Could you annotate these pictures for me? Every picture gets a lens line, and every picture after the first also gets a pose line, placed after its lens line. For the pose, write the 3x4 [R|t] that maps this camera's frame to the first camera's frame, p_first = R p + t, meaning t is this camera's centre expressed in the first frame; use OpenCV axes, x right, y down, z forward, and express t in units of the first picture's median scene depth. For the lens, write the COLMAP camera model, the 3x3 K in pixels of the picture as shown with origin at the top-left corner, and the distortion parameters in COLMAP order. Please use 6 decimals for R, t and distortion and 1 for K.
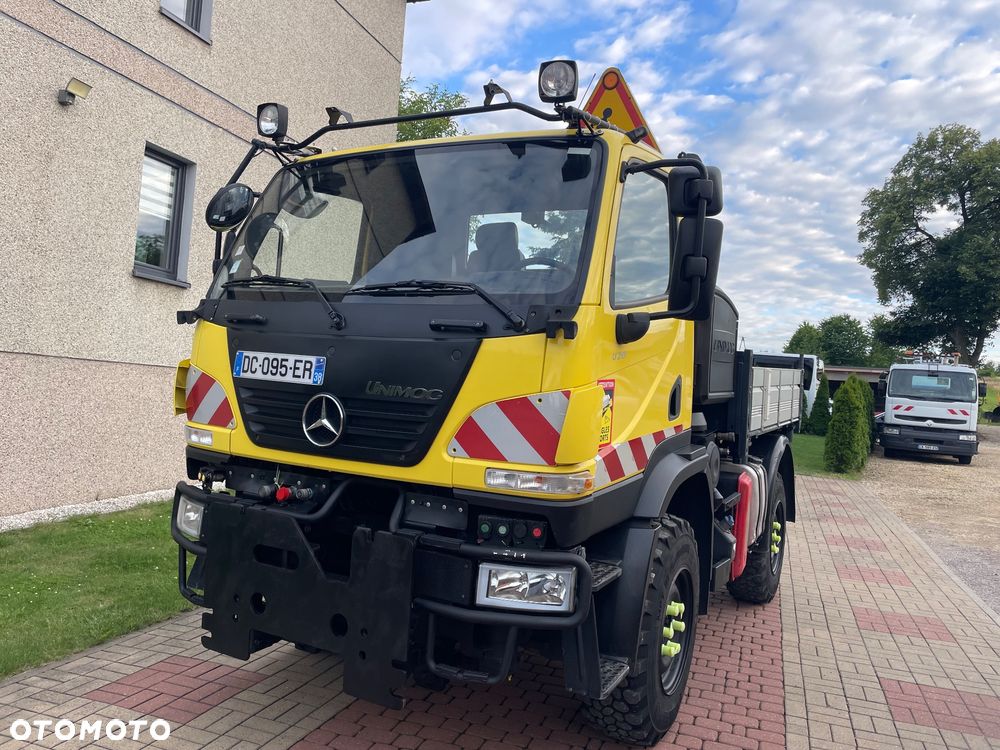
lens RADIAL K [[755.5, 0, 510.5], [0, 755.5, 369.1], [0, 0, 1]] dist [0.085684, -0.109076]
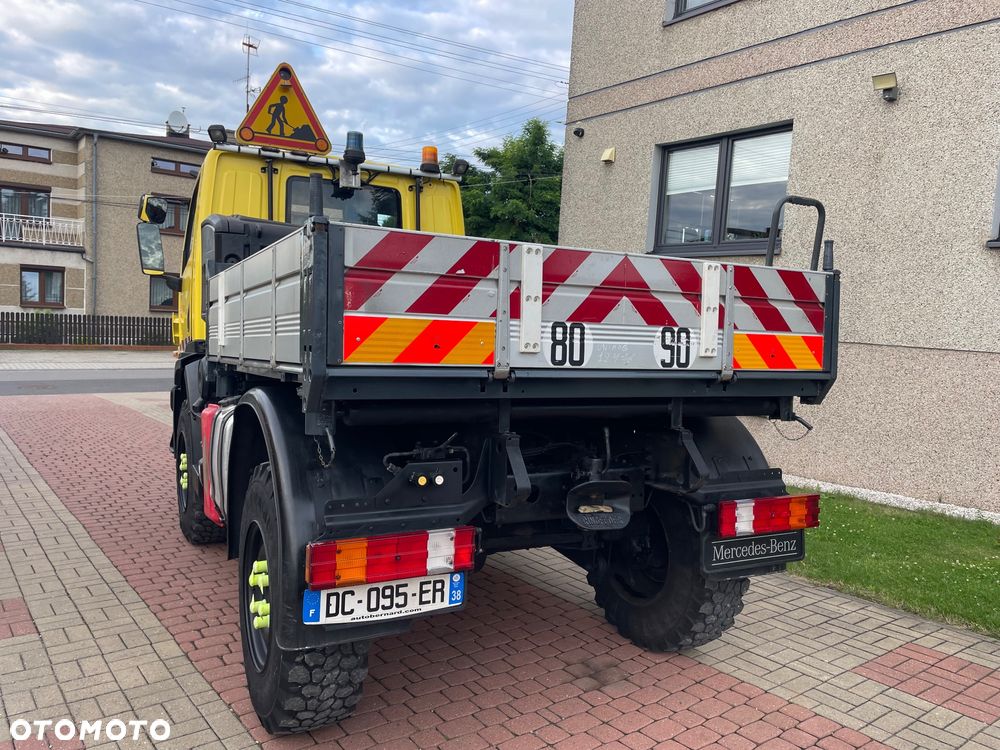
lens RADIAL K [[755.5, 0, 503.2], [0, 755.5, 385.0], [0, 0, 1]] dist [0.085684, -0.109076]
pose [[-0.546061, -0.022430, -0.837445, 1.284220], [-0.060729, 0.998071, 0.012866, 0.127891], [0.835541, 0.057883, -0.546370, 2.637666]]
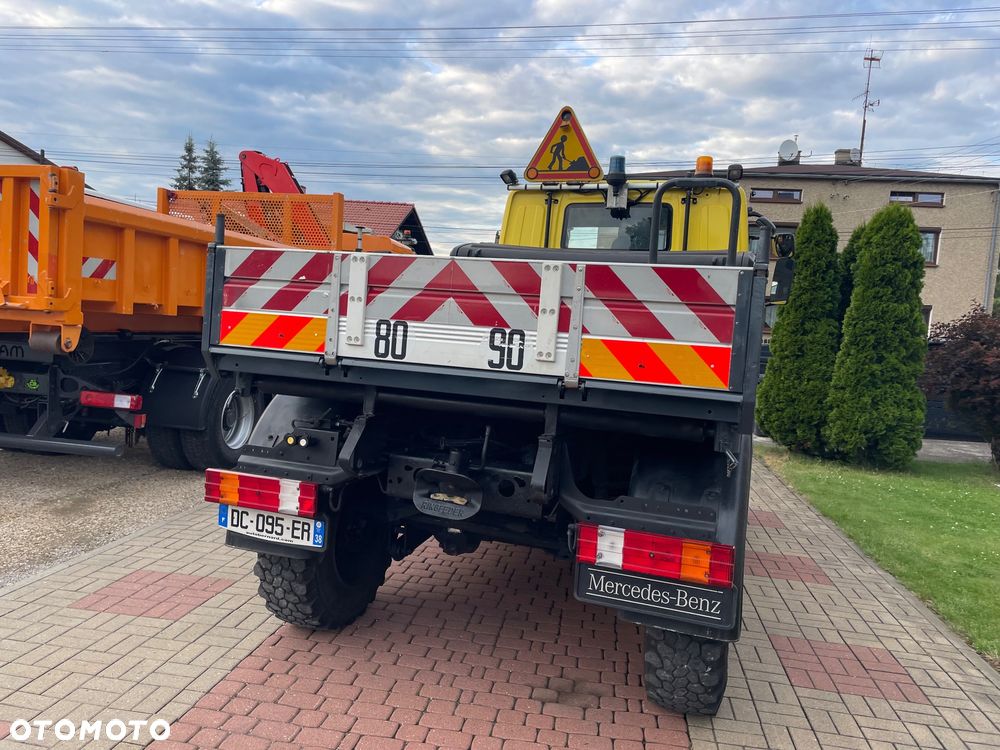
lens RADIAL K [[755.5, 0, 495.7], [0, 755.5, 376.4], [0, 0, 1]] dist [0.085684, -0.109076]
pose [[-0.977783, -0.113853, -0.176008, 0.605849], [-0.124679, 0.990850, 0.051687, 0.071839], [0.168513, 0.072483, -0.983031, 3.173170]]
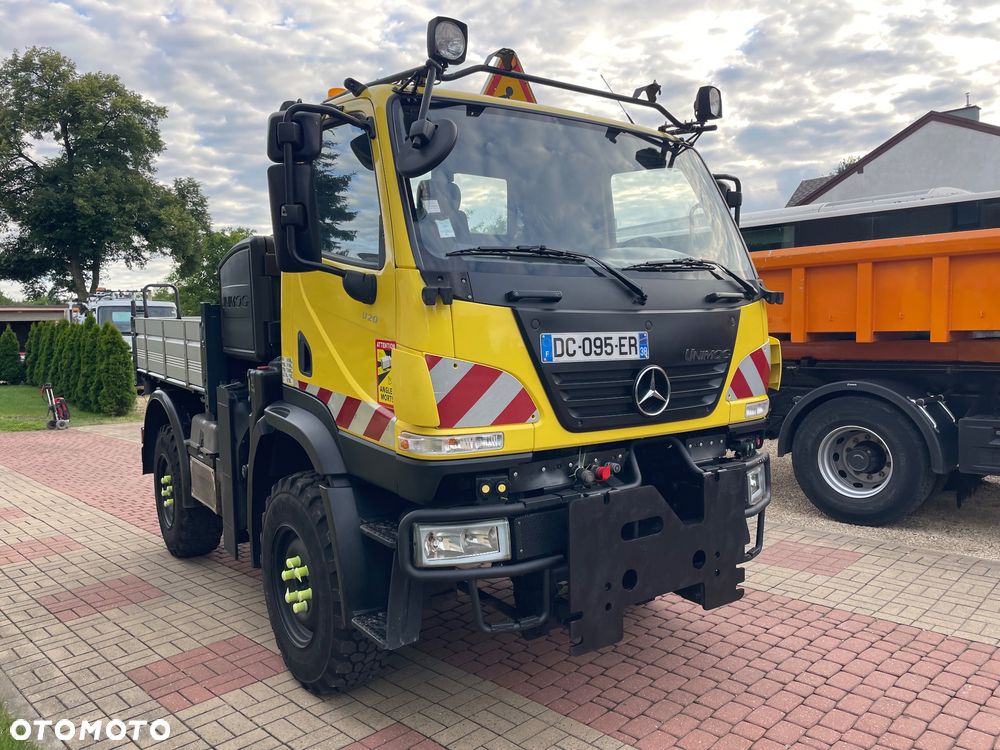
lens RADIAL K [[755.5, 0, 512.4], [0, 755.5, 383.5], [0, 0, 1]] dist [0.085684, -0.109076]
pose [[0.429182, -0.139148, 0.892435, -1.183403], [0.042344, 0.990075, 0.134008, -0.086862], [-0.902225, -0.019724, 0.430815, 0.668846]]
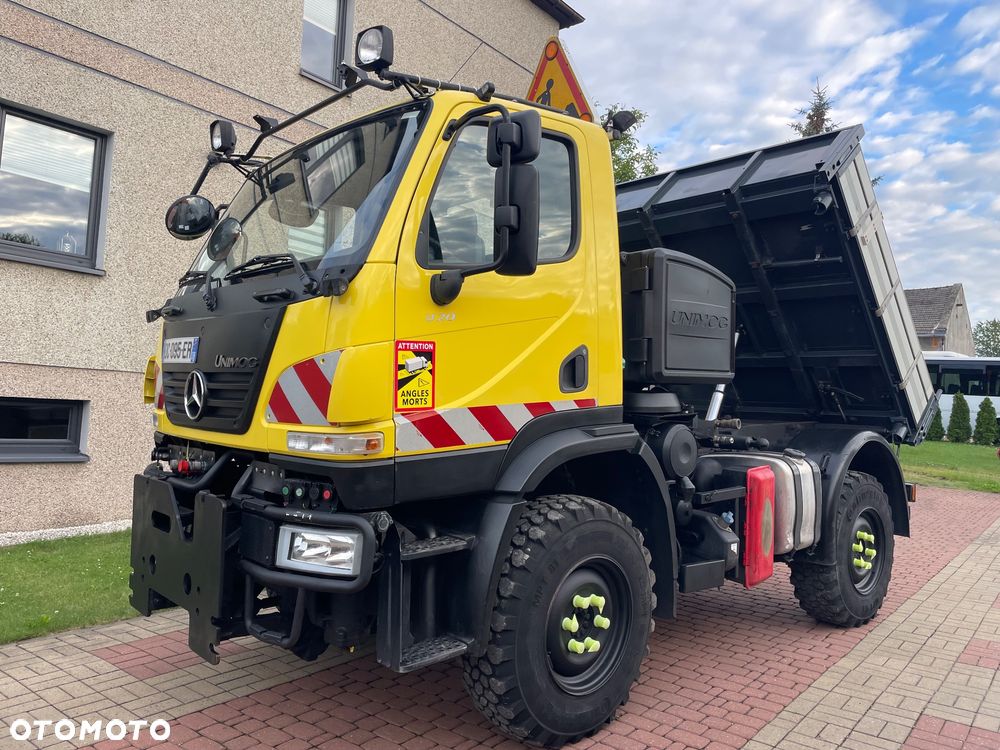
lens RADIAL K [[755.5, 0, 511.3], [0, 755.5, 361.5], [0, 0, 1]] dist [0.085684, -0.109076]
pose [[0.945743, -0.047101, -0.321484, 0.489657], [0.030908, 0.997992, -0.055292, 0.086836], [0.323443, 0.042356, 0.945299, 0.111859]]
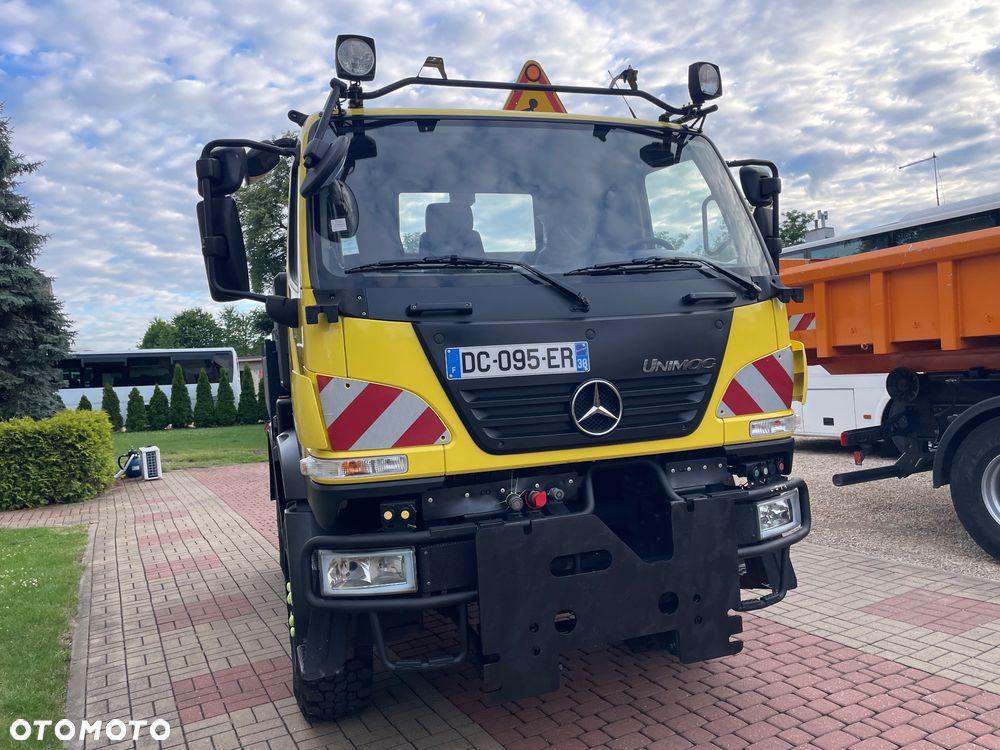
lens RADIAL K [[755.5, 0, 507.4], [0, 755.5, 385.1], [0, 0, 1]] dist [0.085684, -0.109076]
pose [[0.675848, -0.124234, 0.726495, -0.929931], [0.105136, 0.991862, 0.071806, -0.037029], [-0.729504, 0.027850, 0.683410, 0.406536]]
